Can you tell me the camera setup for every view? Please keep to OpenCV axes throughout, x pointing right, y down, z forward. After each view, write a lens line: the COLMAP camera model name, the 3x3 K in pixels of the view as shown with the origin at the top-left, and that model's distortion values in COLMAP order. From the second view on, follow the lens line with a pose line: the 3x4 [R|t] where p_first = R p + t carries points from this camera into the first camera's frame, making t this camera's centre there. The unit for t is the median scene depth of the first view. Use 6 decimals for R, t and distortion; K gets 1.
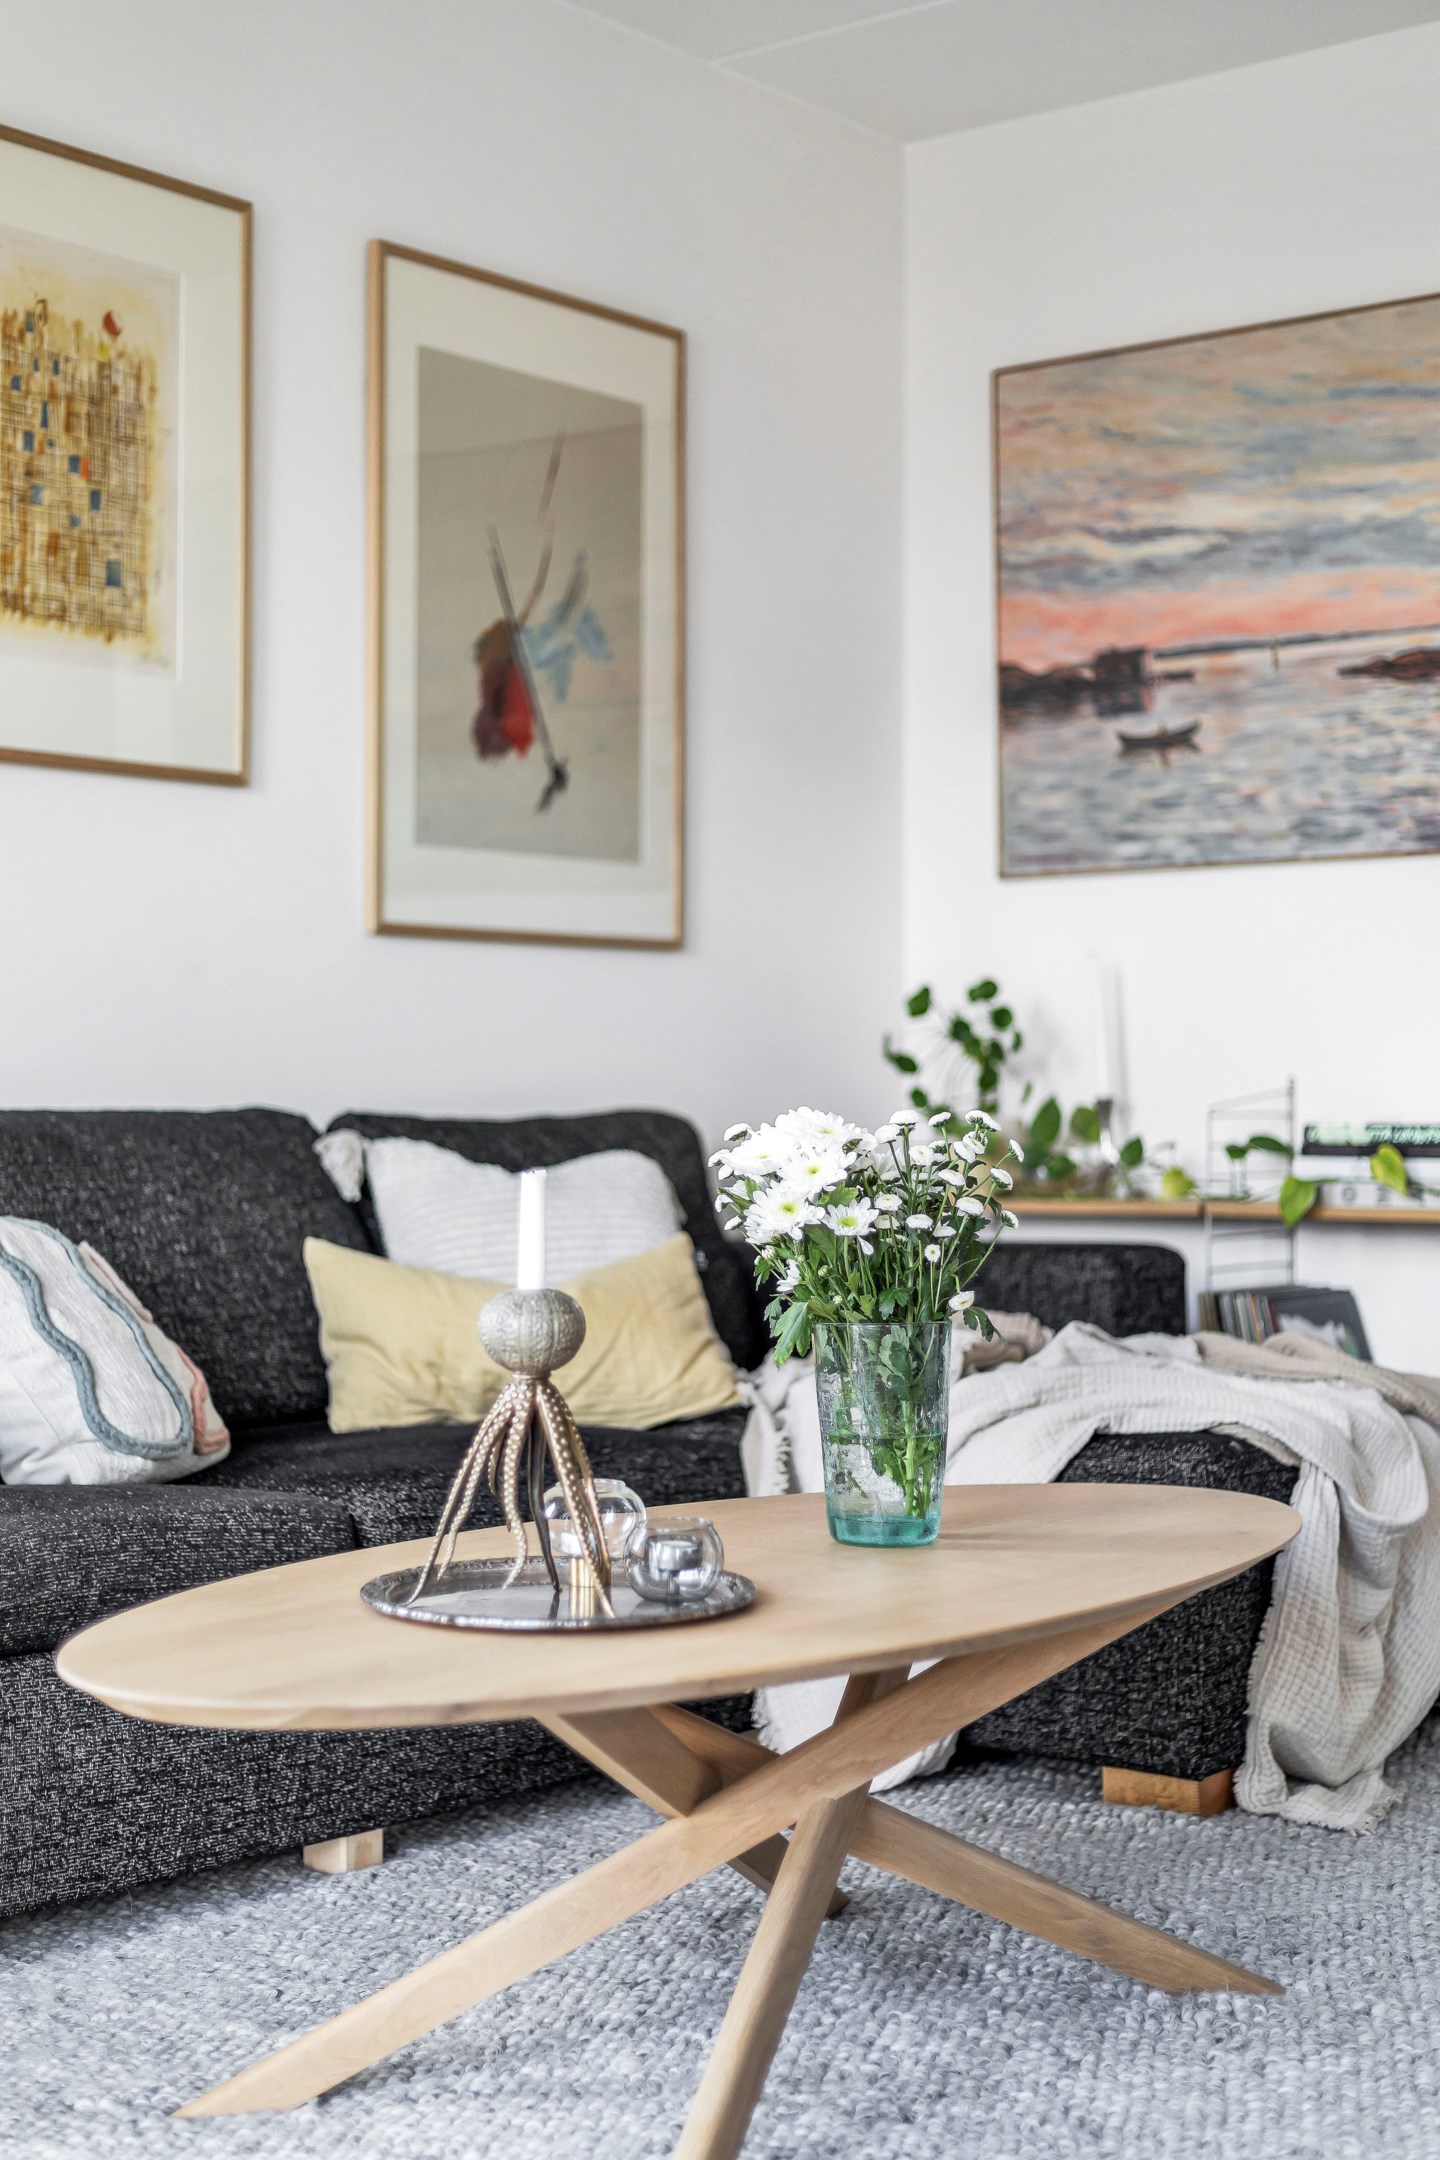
lens RADIAL K [[3344.8, 0, 723.1], [0, 3344.8, 1072.6], [0, 0, 1]] dist [0.083169, 0.000000]
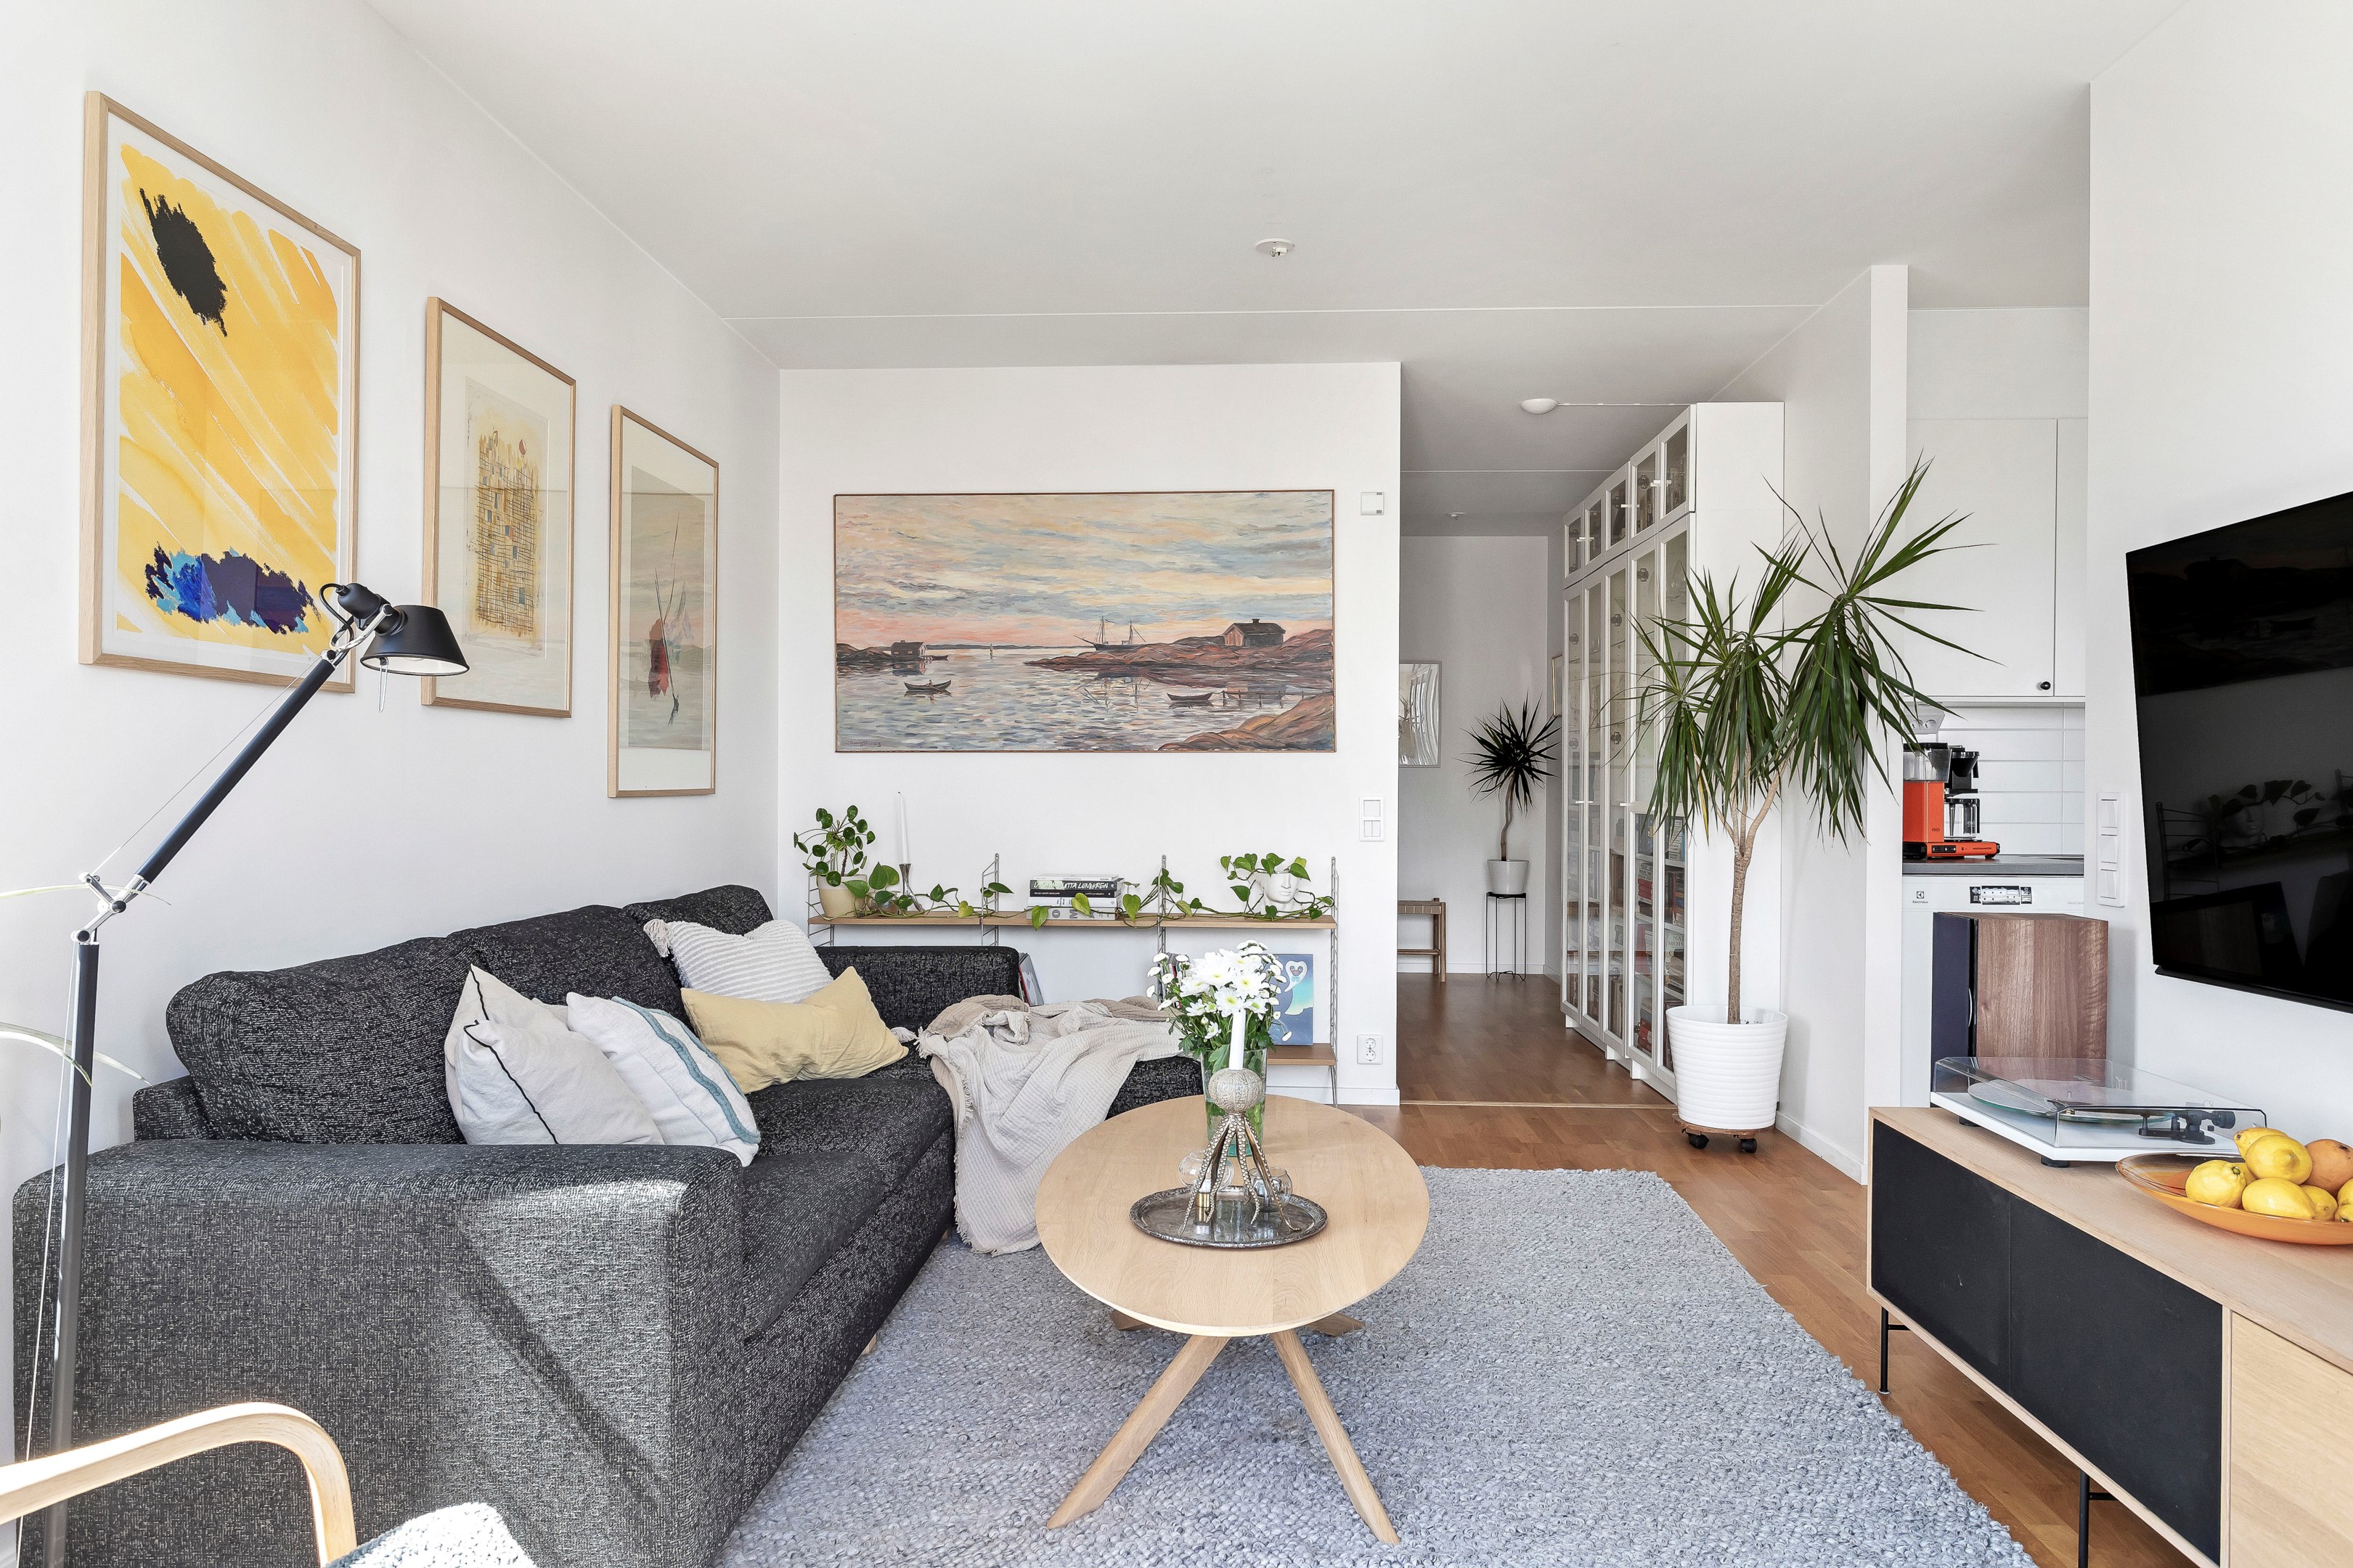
lens RADIAL K [[1560.1, 0, 1233.3], [0, 1560.1, 803.4], [0, 0, 1]] dist [0.002582, 0.009401]
pose [[0.800927, -0.004258, 0.598747, -0.294105], [-0.011671, 0.999674, 0.022720, -0.053647], [-0.598649, -0.025185, 0.800616, 0.128325]]
